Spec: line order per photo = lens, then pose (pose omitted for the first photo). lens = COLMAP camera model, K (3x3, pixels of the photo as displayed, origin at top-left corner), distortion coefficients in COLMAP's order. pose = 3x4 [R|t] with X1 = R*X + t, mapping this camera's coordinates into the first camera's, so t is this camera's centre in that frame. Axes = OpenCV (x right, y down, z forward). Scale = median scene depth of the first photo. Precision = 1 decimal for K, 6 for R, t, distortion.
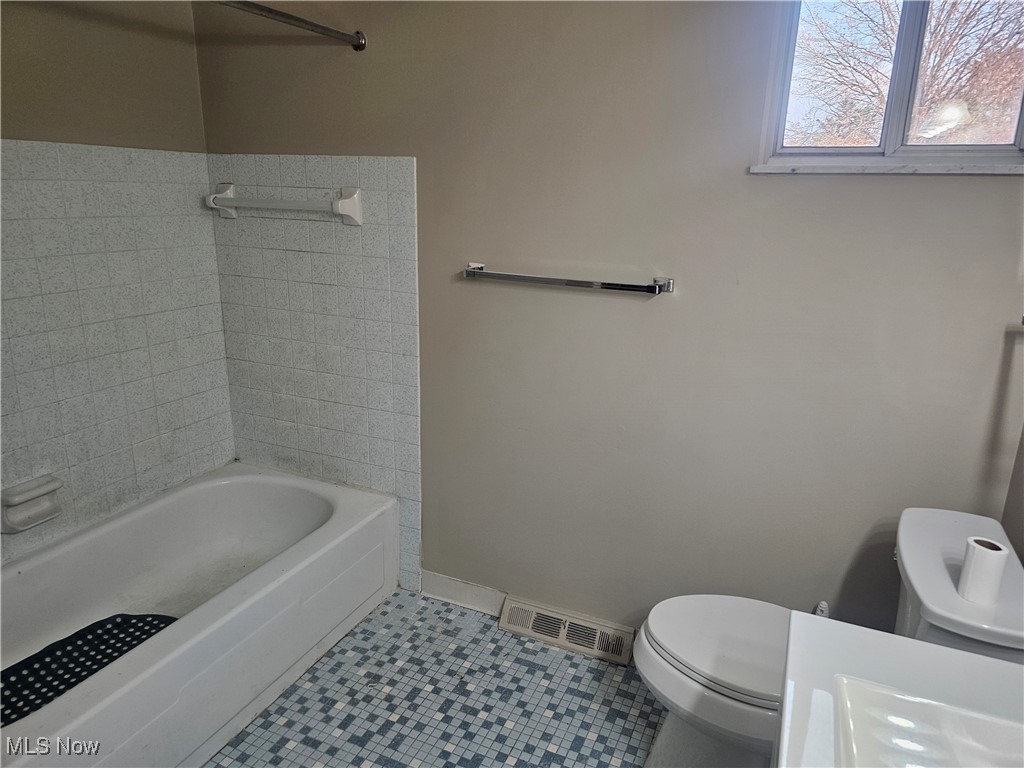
lens RADIAL K [[683.1, 0, 518.7], [0, 683.1, 372.1], [0, 0, 1]] dist [0.066044, -0.061995]
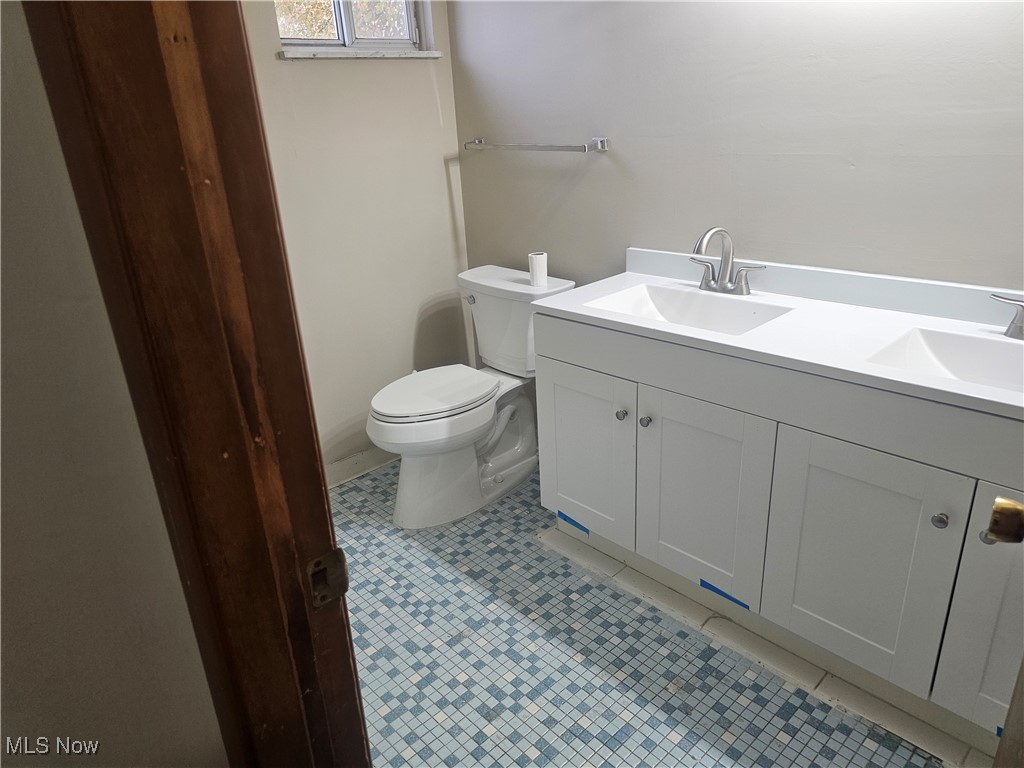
lens RADIAL K [[683.1, 0, 518.7], [0, 683.1, 372.1], [0, 0, 1]] dist [0.066044, -0.061995]
pose [[0.391883, -0.379153, 0.838255, -0.757507], [0.299351, 0.914101, 0.273513, 0.009014], [-0.869952, 0.143747, 0.471720, 0.142313]]
